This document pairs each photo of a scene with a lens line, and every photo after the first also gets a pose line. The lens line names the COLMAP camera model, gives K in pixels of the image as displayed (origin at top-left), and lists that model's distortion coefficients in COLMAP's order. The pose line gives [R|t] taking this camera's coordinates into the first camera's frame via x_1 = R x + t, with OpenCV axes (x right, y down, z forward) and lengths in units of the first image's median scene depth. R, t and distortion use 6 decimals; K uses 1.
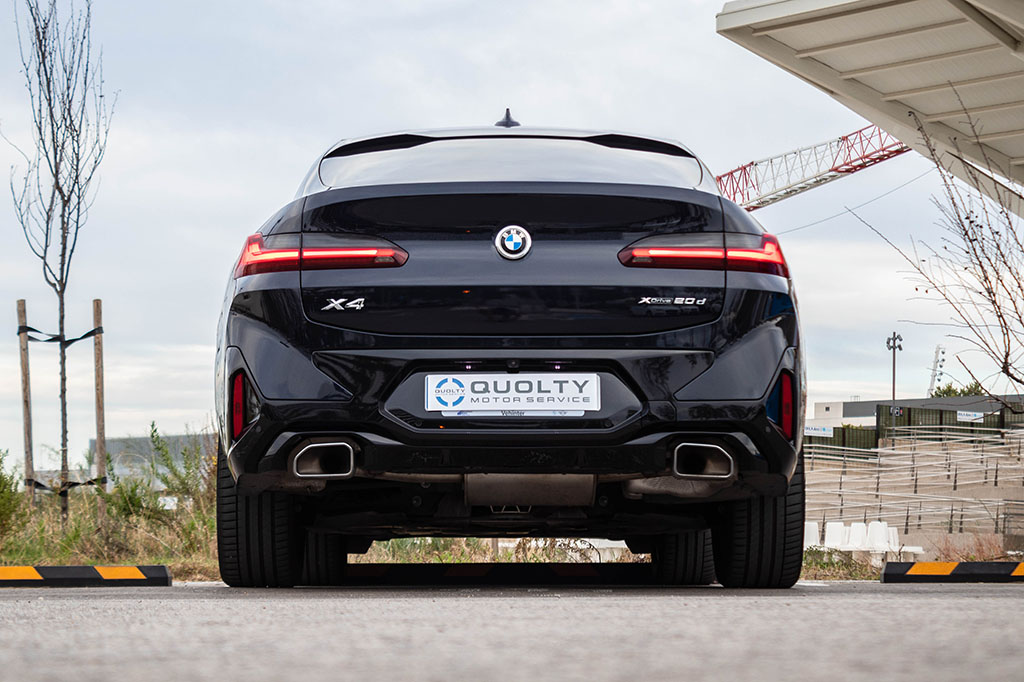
lens RADIAL K [[2578.1, 0, 506.4], [0, 2578.1, 306.9], [0, 0, 1]] dist [0.098223, 0.177904]
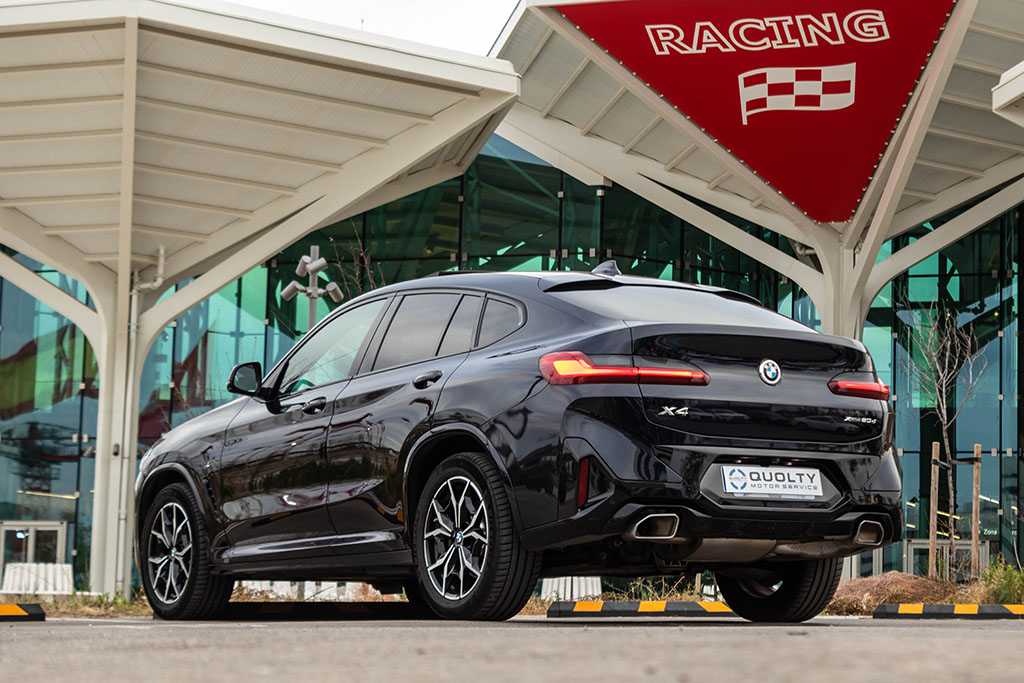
lens RADIAL K [[2316.1, 0, 512.0], [0, 2316.1, 341.5], [0, 0, 1]] dist [0.087603, 0.324691]
pose [[0.840182, 0.064065, 0.538508, -0.788292], [-0.057861, 0.997919, -0.028446, 0.001957], [-0.539210, -0.007259, 0.842140, 0.026035]]
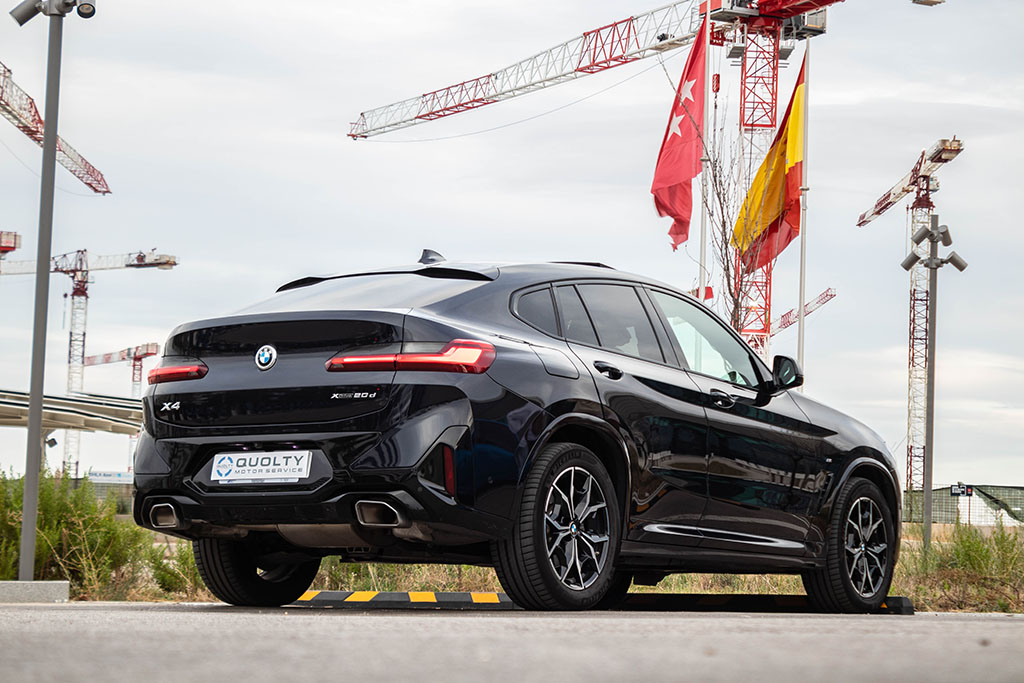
lens RADIAL K [[2316.1, 0, 512.0], [0, 2316.1, 341.5], [0, 0, 1]] dist [0.087603, 0.324691]
pose [[0.832840, -0.049454, -0.551300, 0.804323], [0.043055, 0.998771, -0.024552, 0.002759], [0.551837, -0.003288, 0.833946, 0.032644]]
